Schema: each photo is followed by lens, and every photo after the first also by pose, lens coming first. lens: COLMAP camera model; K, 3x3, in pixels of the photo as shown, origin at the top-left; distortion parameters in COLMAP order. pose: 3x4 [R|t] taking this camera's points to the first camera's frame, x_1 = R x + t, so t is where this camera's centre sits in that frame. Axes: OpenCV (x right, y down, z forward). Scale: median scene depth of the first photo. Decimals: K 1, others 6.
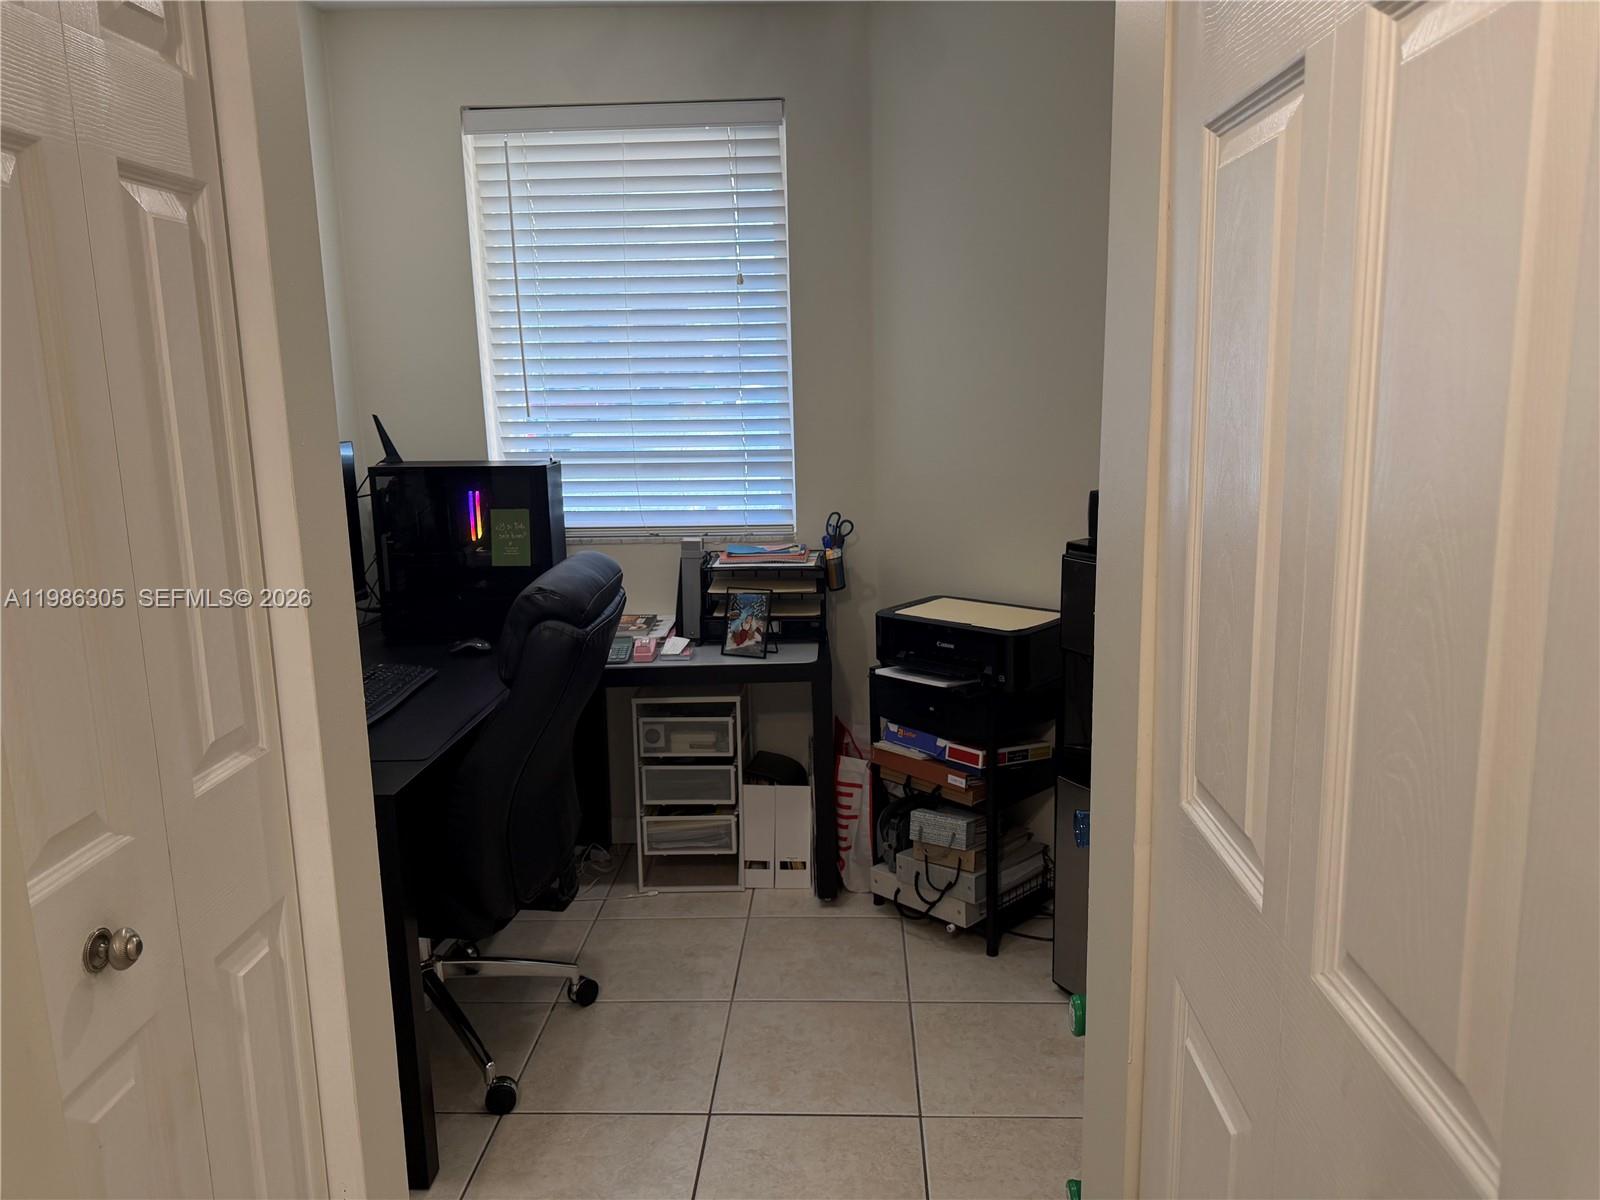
lens RADIAL K [[1141.9, 0, 810.7], [0, 1141.9, 599.0], [0, 0, 1]] dist [0.095151, -0.112785]
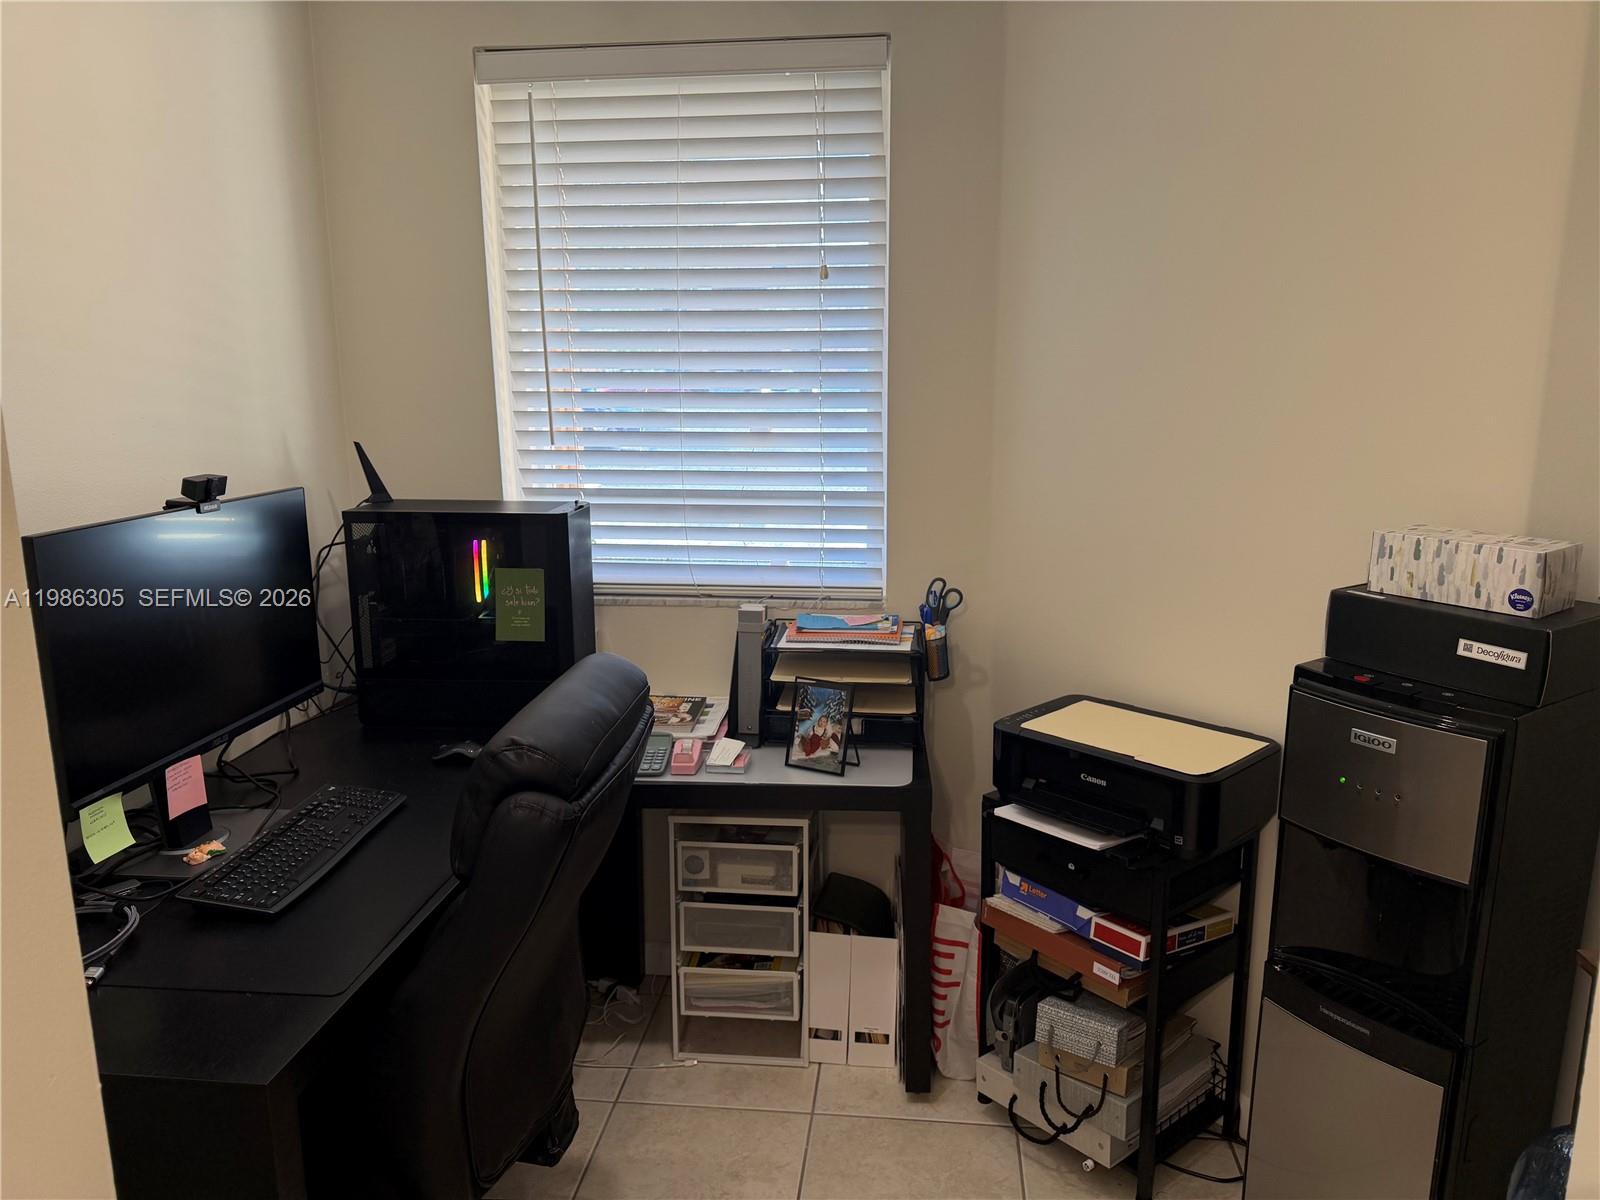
lens RADIAL K [[1140.2, 0, 800.0], [0, 1140.2, 600.0], [0, 0, 1]] dist [0.092942, -0.128133]
pose [[0.997093, 0.028359, -0.070715, -0.017386], [-0.027502, 0.999536, 0.013062, -0.070062], [0.071052, -0.011080, 0.997411, 0.235243]]
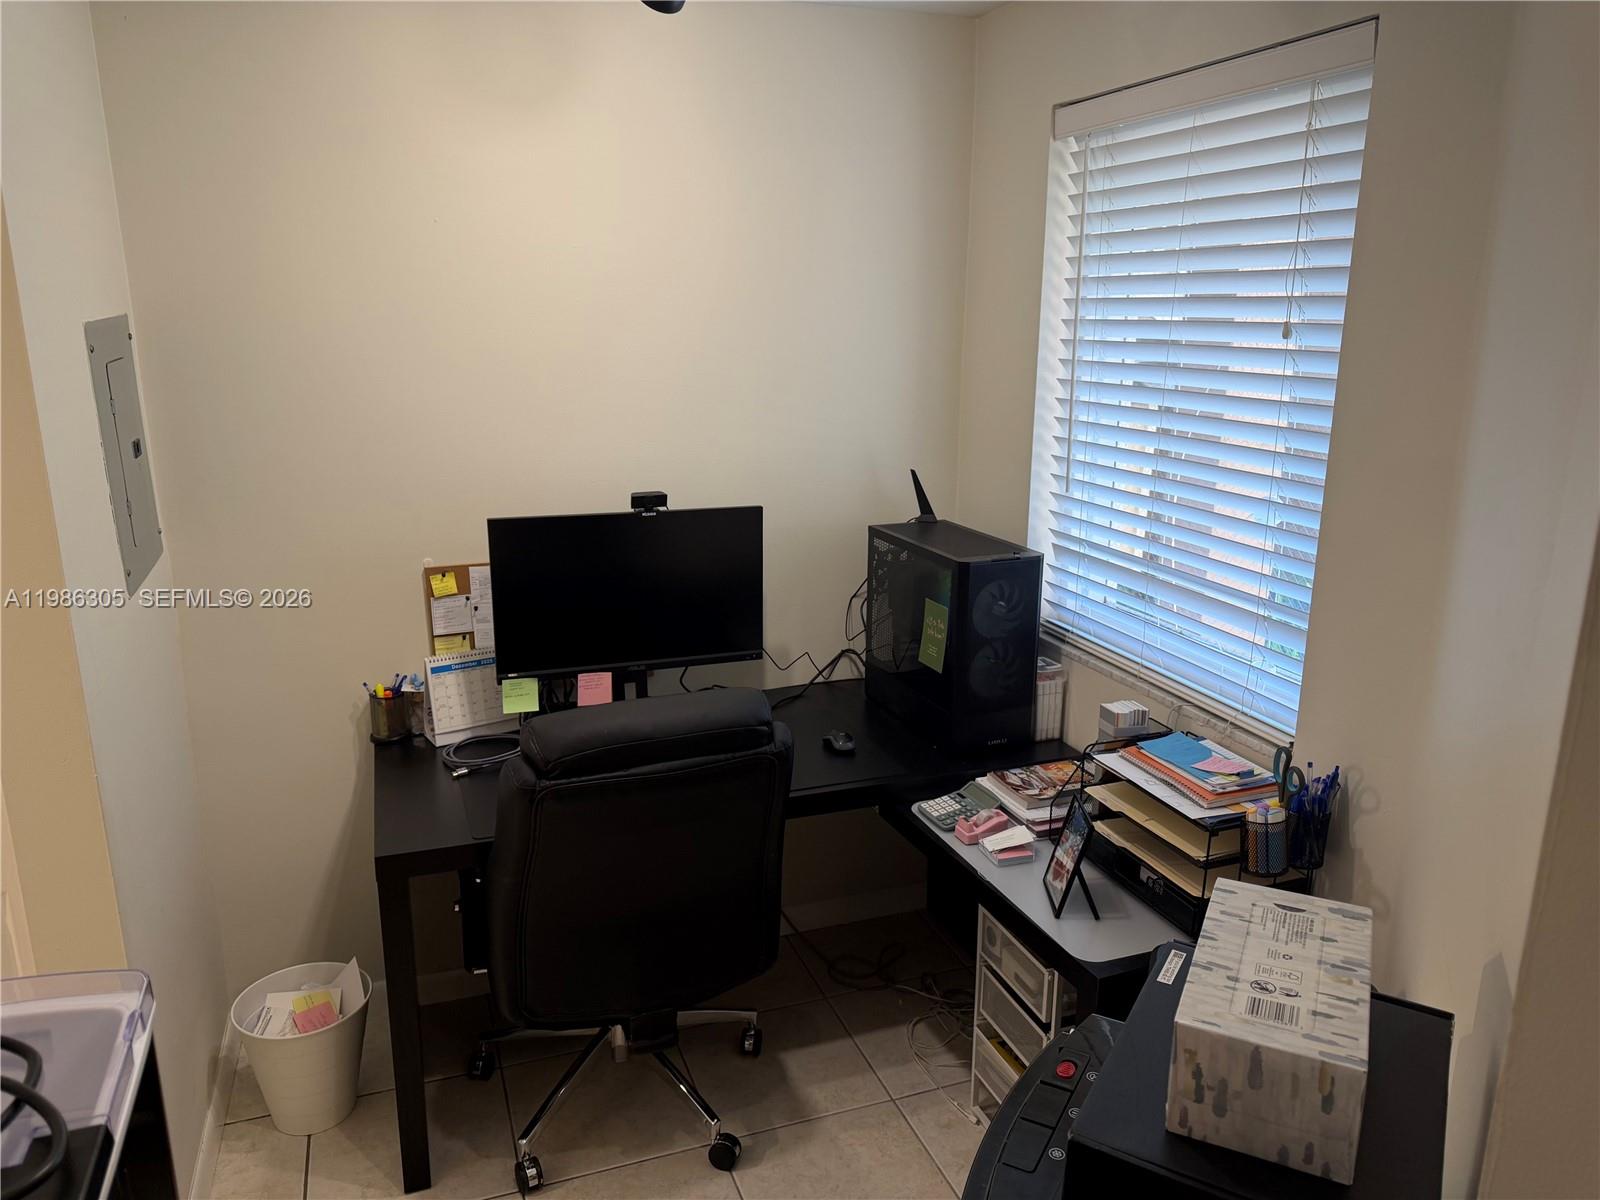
lens RADIAL K [[1140.2, 0, 800.0], [0, 1140.2, 600.0], [0, 0, 1]] dist [0.092942, -0.128133]
pose [[0.375497, 0.248154, -0.892985, 0.437963], [-0.185664, 0.964100, 0.189845, -0.215085], [0.908037, 0.094509, 0.408089, 0.546889]]
